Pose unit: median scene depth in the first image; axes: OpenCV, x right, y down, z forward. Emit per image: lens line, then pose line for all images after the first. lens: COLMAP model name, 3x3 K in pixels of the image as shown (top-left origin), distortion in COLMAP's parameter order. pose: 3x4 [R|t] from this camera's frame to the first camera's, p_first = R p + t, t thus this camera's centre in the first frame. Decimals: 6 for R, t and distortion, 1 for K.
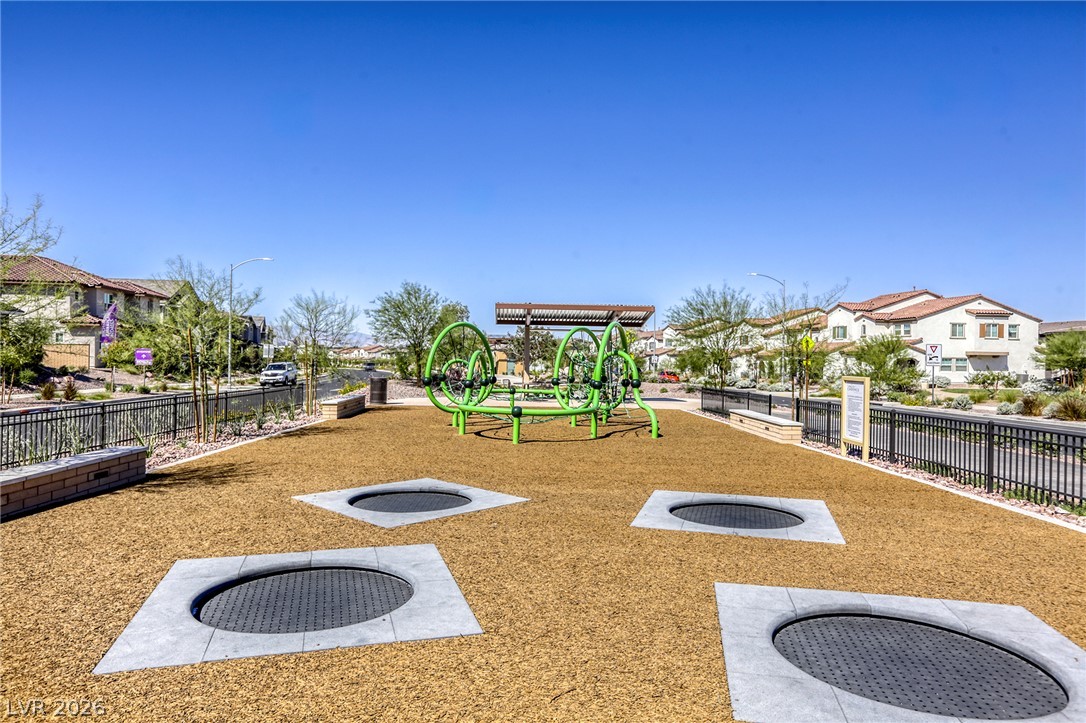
lens RADIAL K [[719.2, 0, 543.0], [0, 719.2, 361.5], [0, 0, 1]] dist [0.002508, 0.002098]
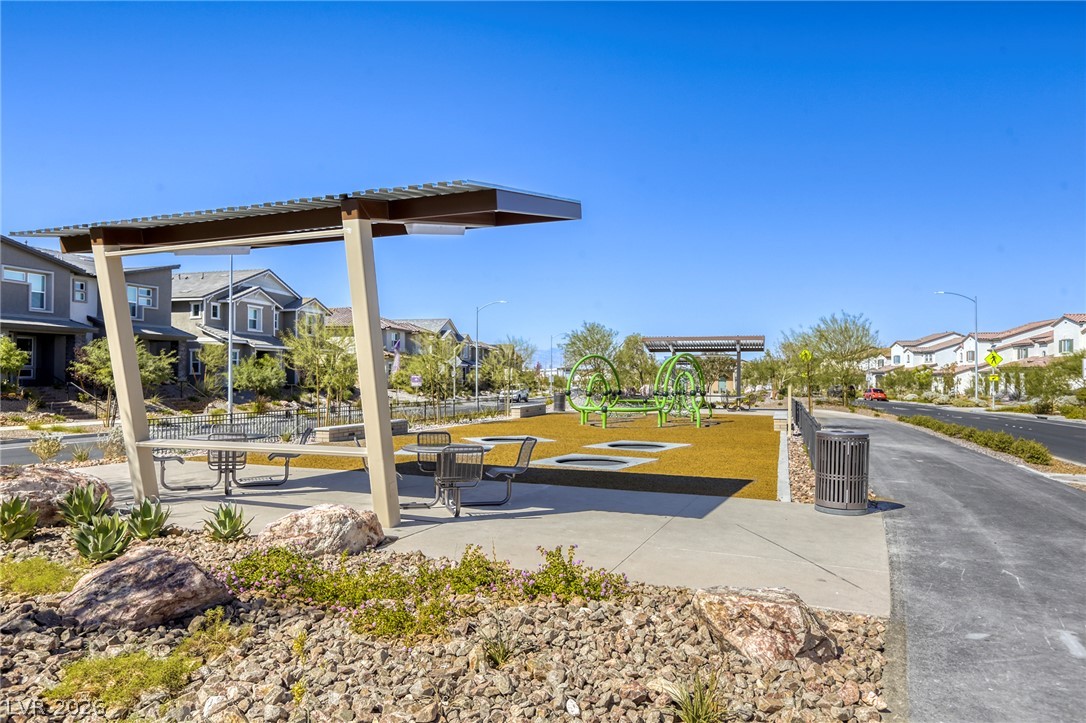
lens RADIAL K [[719.2, 0, 543.0], [0, 719.2, 361.5], [0, 0, 1]] dist [0.002508, 0.002098]
pose [[0.942636, -0.020963, -0.333165, 0.174051], [0.011361, 0.999463, -0.030743, 0.003512], [0.333630, 0.025194, 0.942367, -0.285005]]
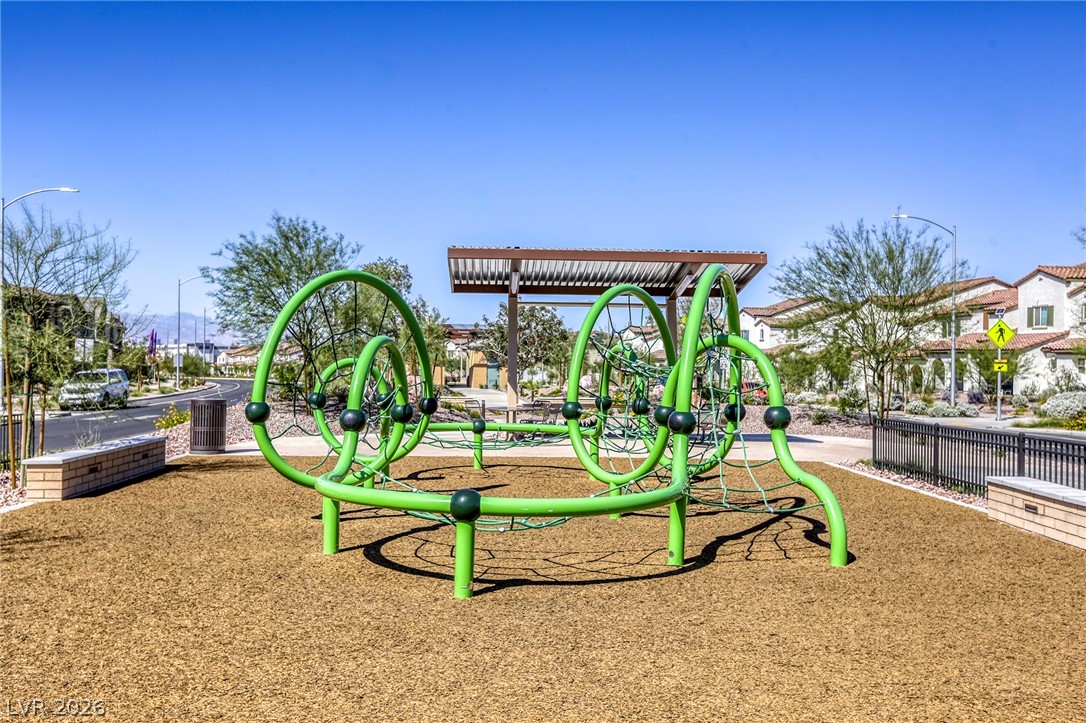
lens RADIAL K [[1071.0, 0, 543.0], [0, 1071.0, 361.5], [0, 0, 1]] dist [0.077934, -0.002173]
pose [[0.999993, -0.002984, -0.002032, 0.001037], [0.002973, 0.999981, -0.005340, 0.001198], [0.002047, 0.005334, 0.999984, 0.212042]]
